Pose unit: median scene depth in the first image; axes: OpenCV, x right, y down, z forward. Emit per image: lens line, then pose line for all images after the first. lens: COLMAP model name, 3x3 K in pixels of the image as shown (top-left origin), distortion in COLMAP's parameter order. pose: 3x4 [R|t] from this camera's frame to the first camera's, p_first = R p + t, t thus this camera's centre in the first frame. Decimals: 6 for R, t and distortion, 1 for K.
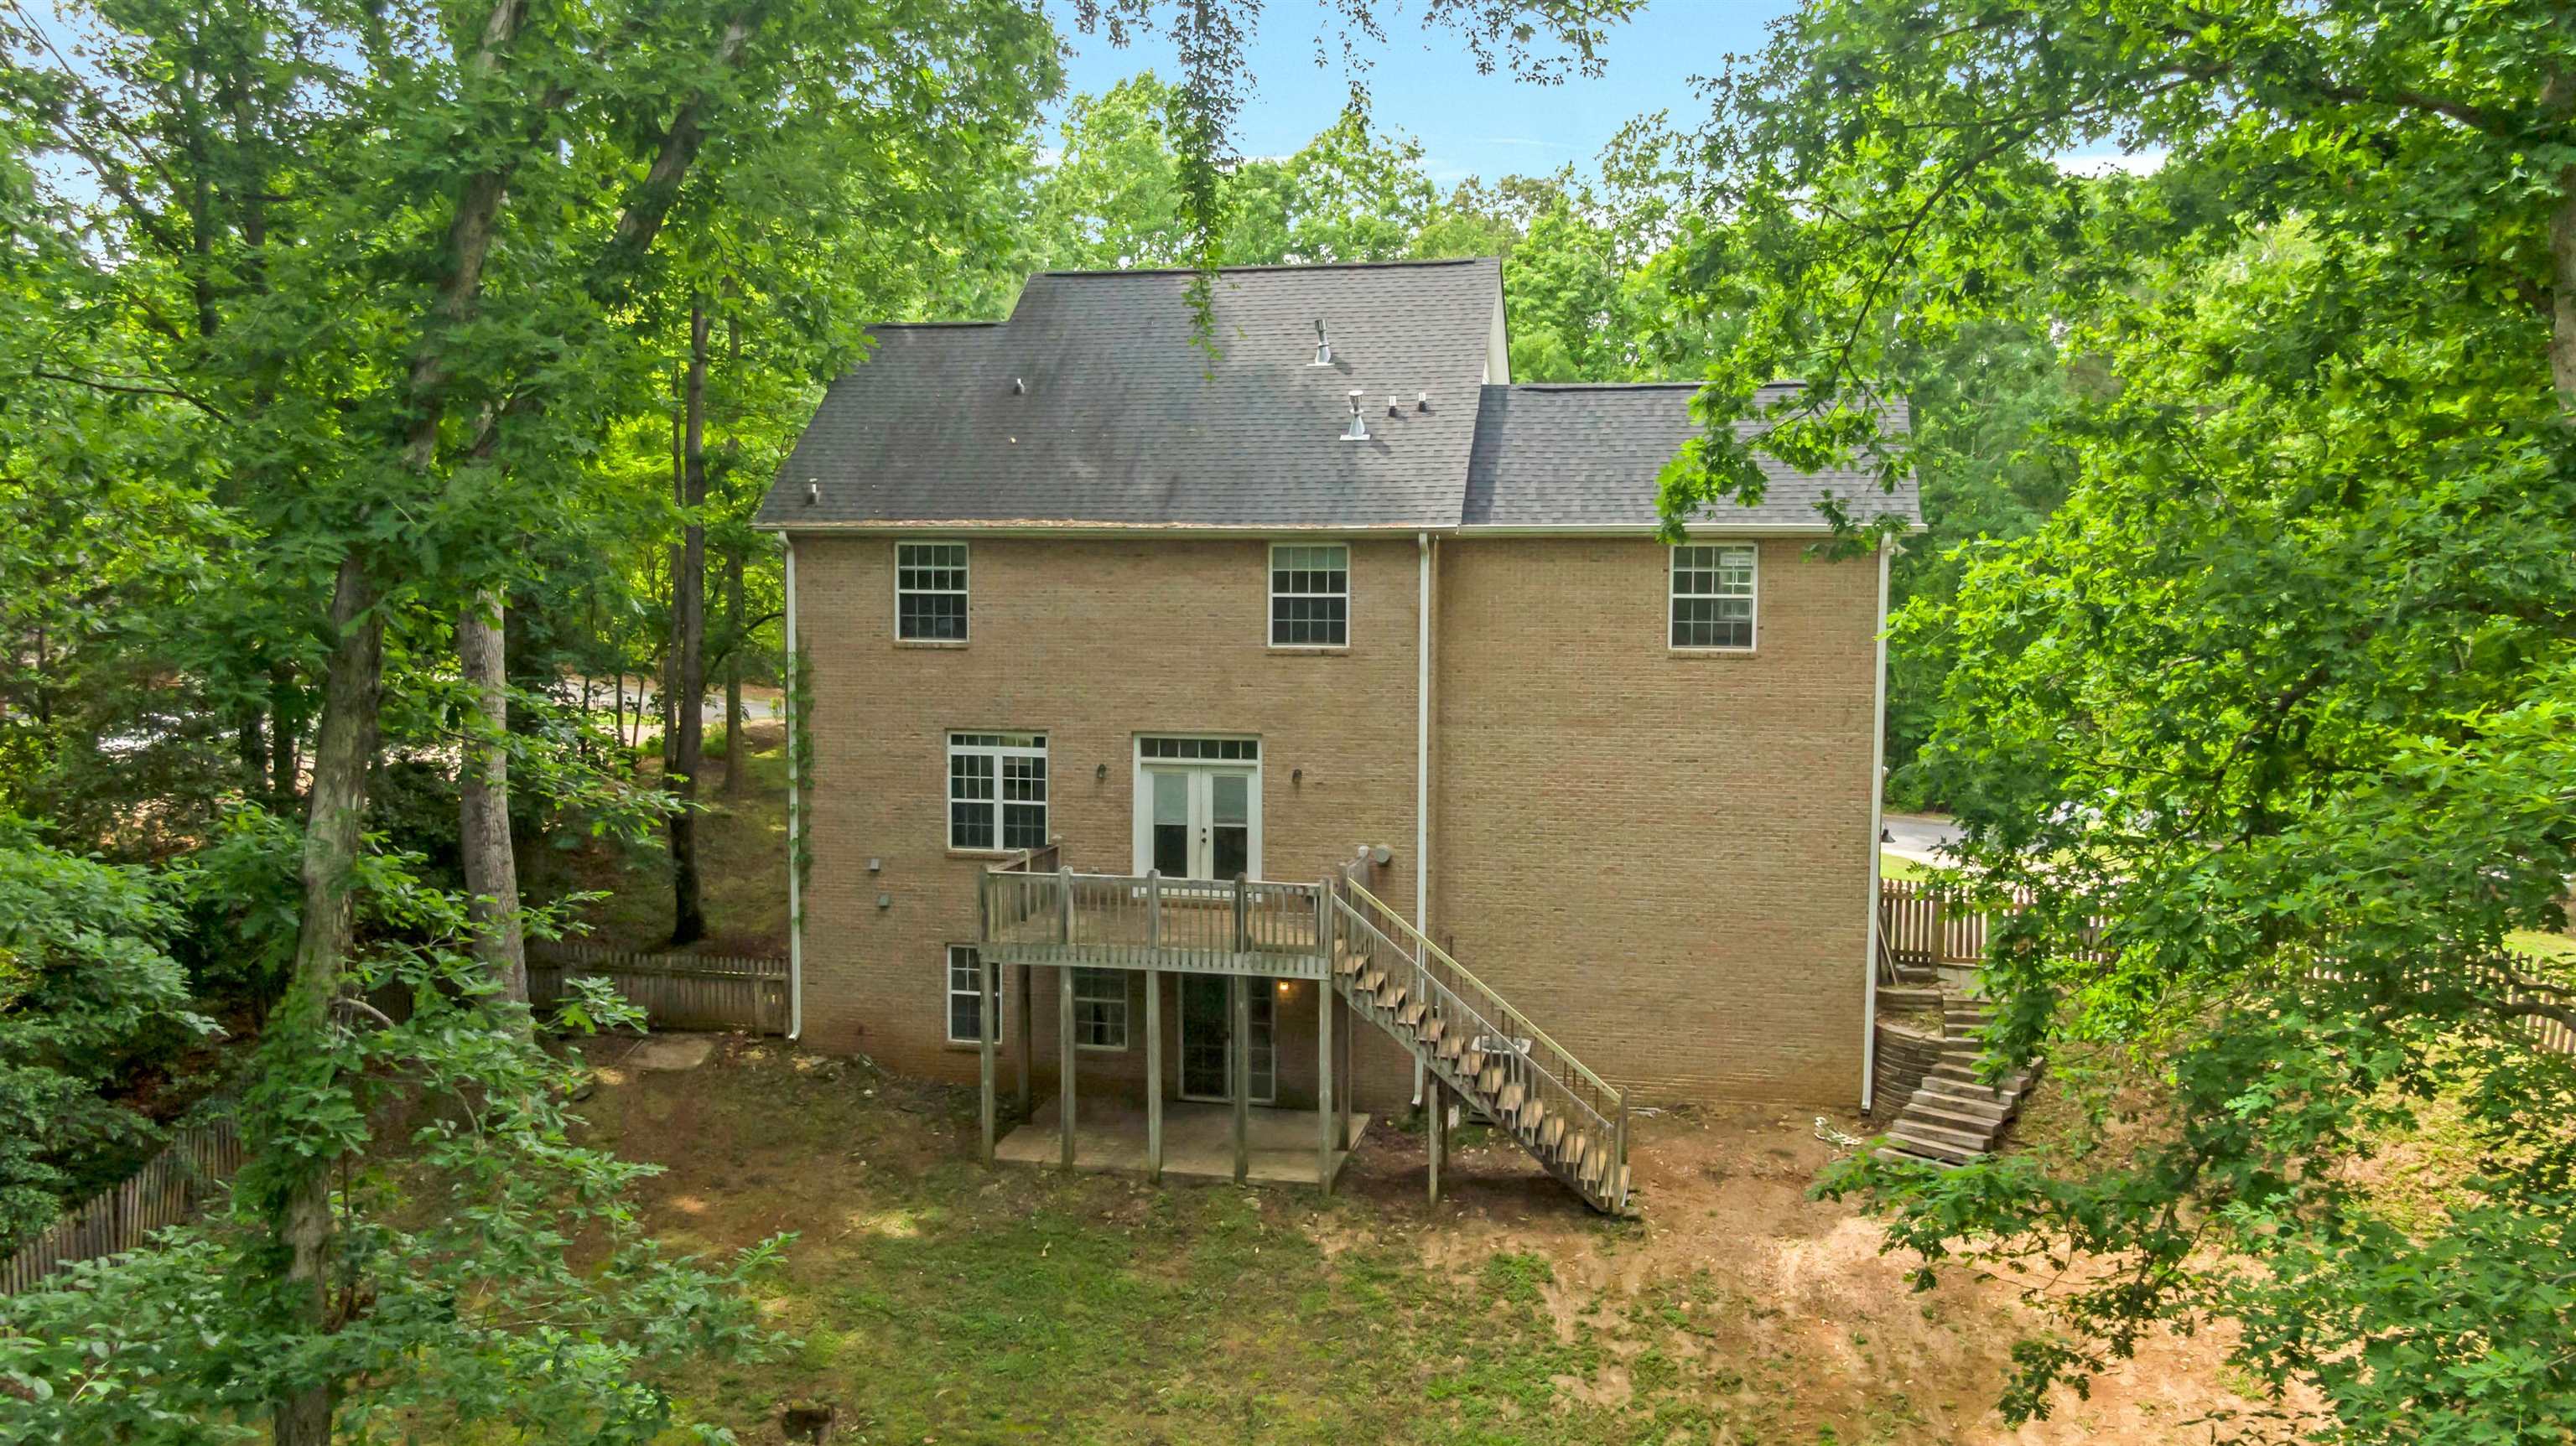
lens RADIAL K [[1886.1, 0, 1288.0], [0, 1886.1, 723.0], [0, 0, 1]] dist [0.061214, -0.000952]
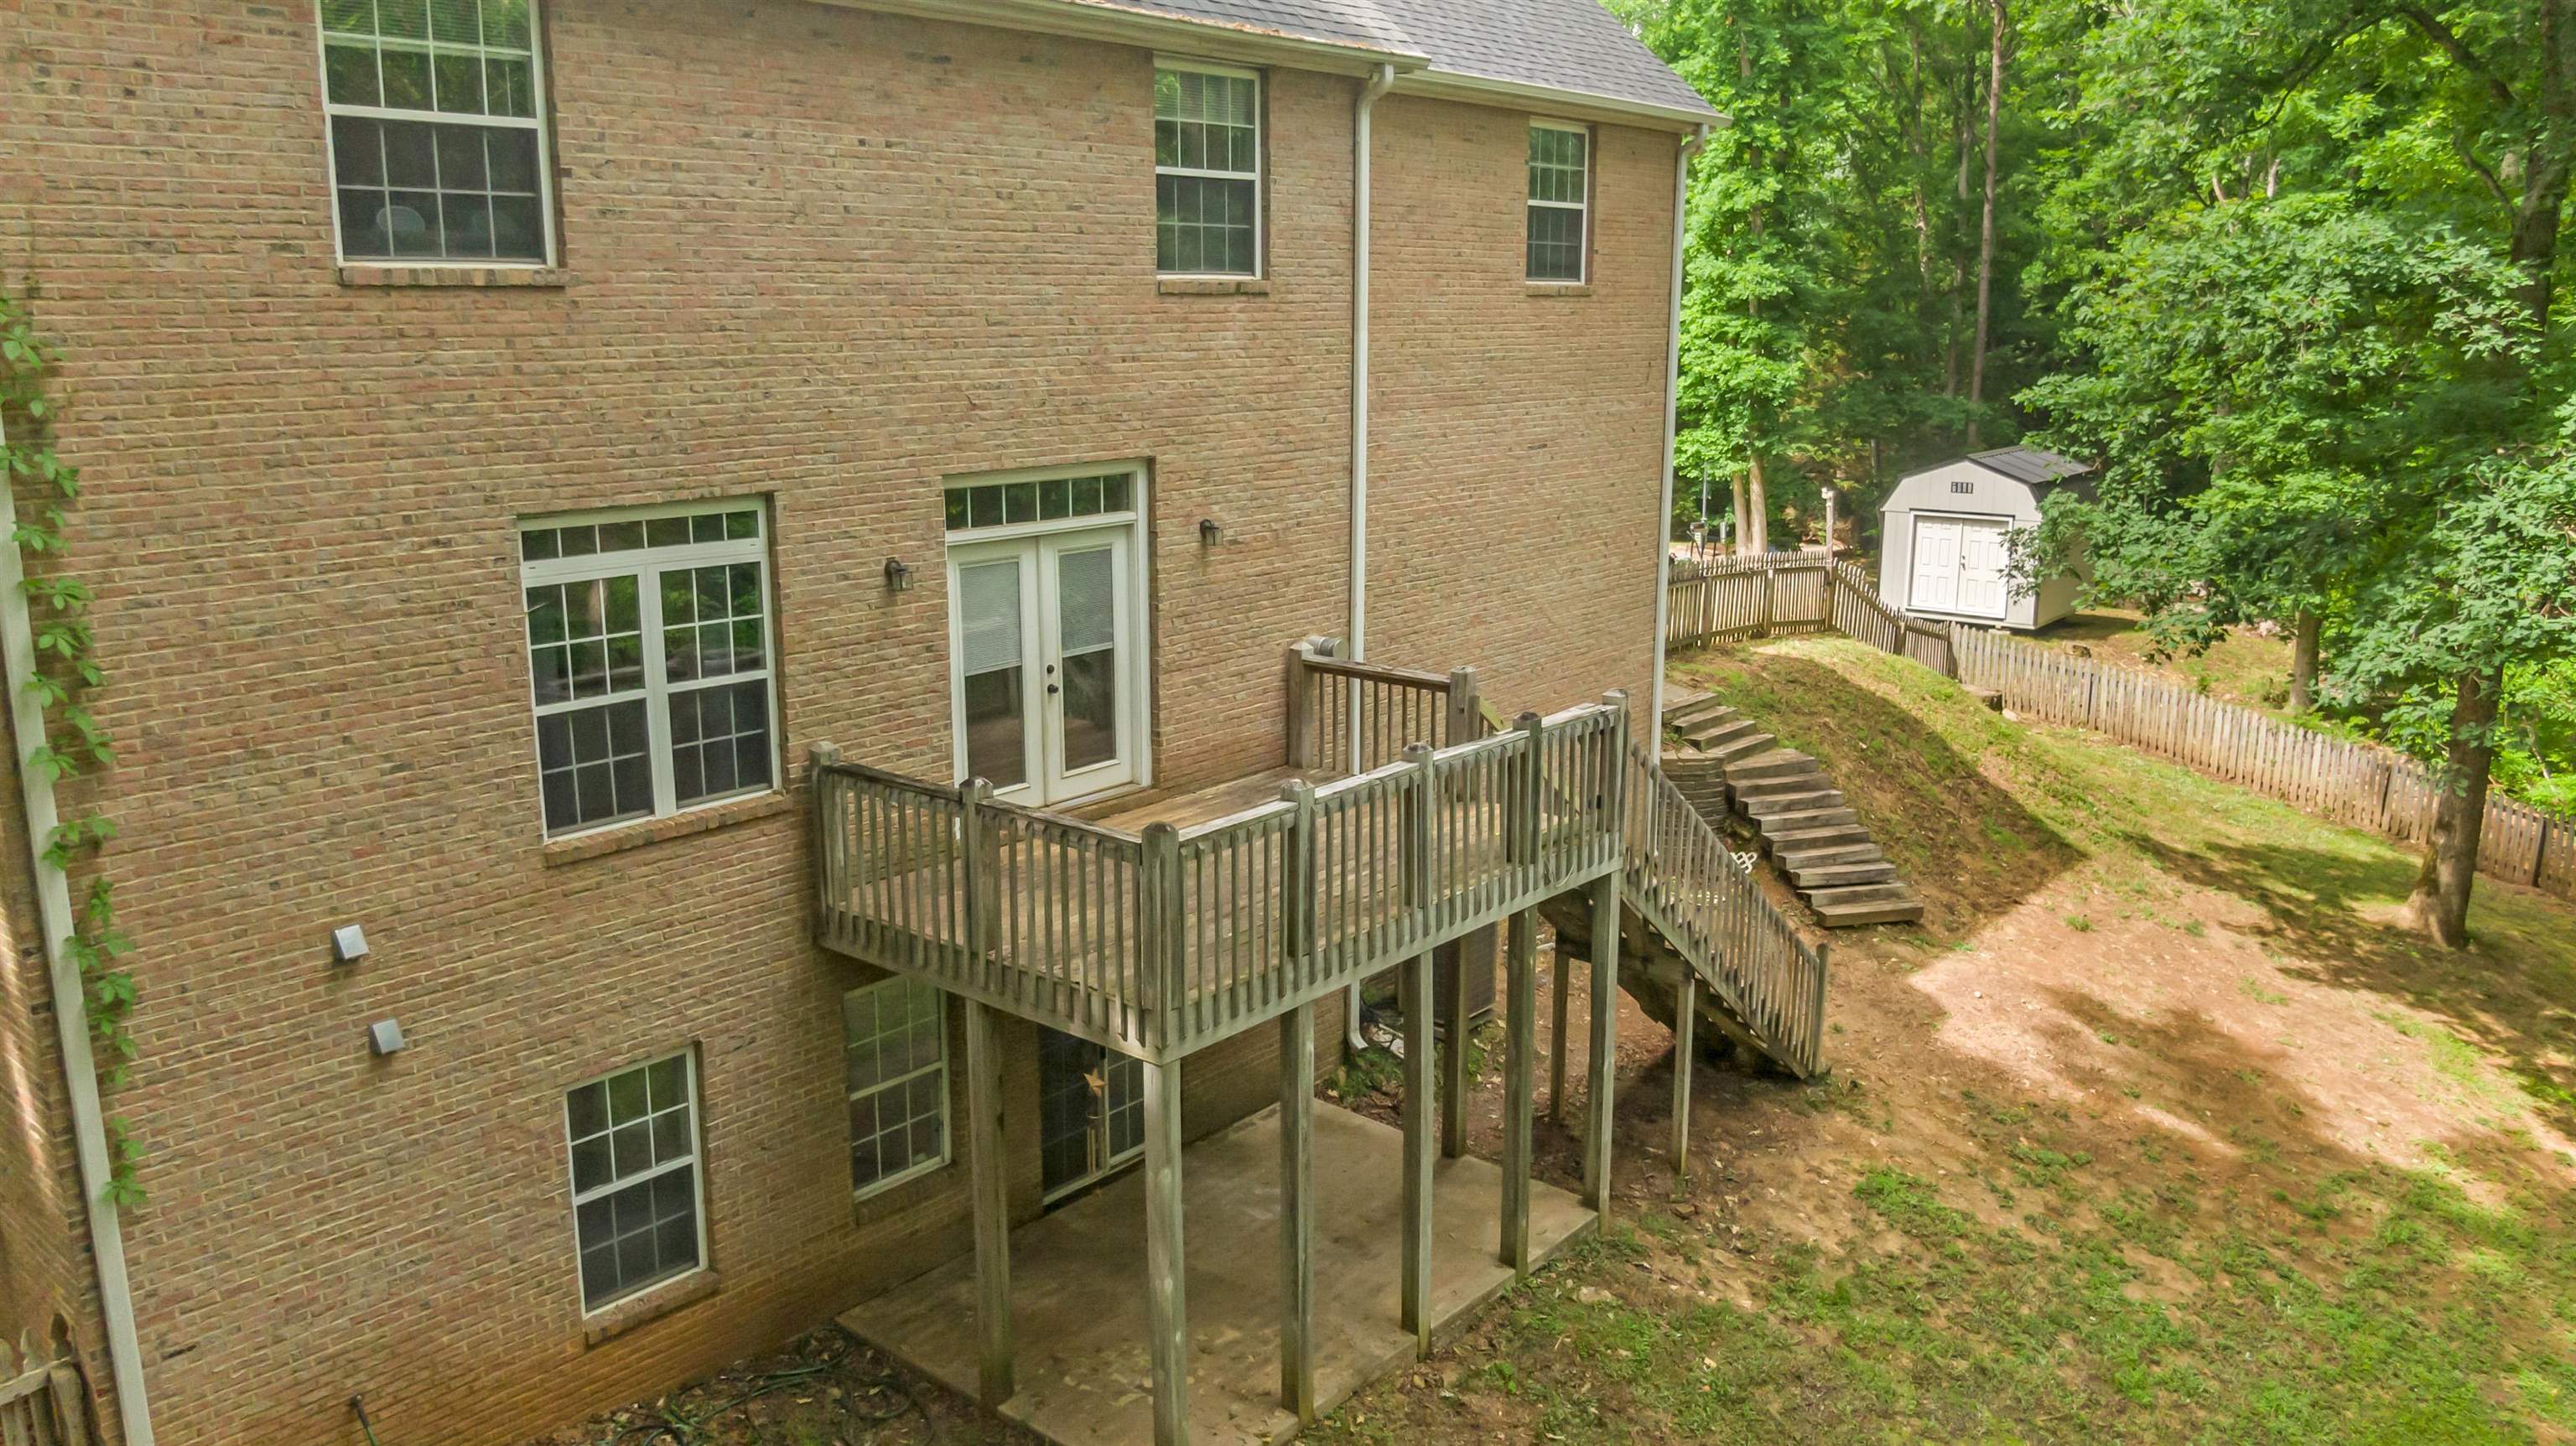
lens RADIAL K [[1886.1, 0, 1288.0], [0, 1886.1, 723.0], [0, 0, 1]] dist [0.061214, -0.000952]
pose [[0.464589, -0.198681, 0.862950, -0.440051], [0.063299, 0.979464, 0.191428, -0.018799], [-0.883261, -0.034311, 0.467624, 0.719024]]
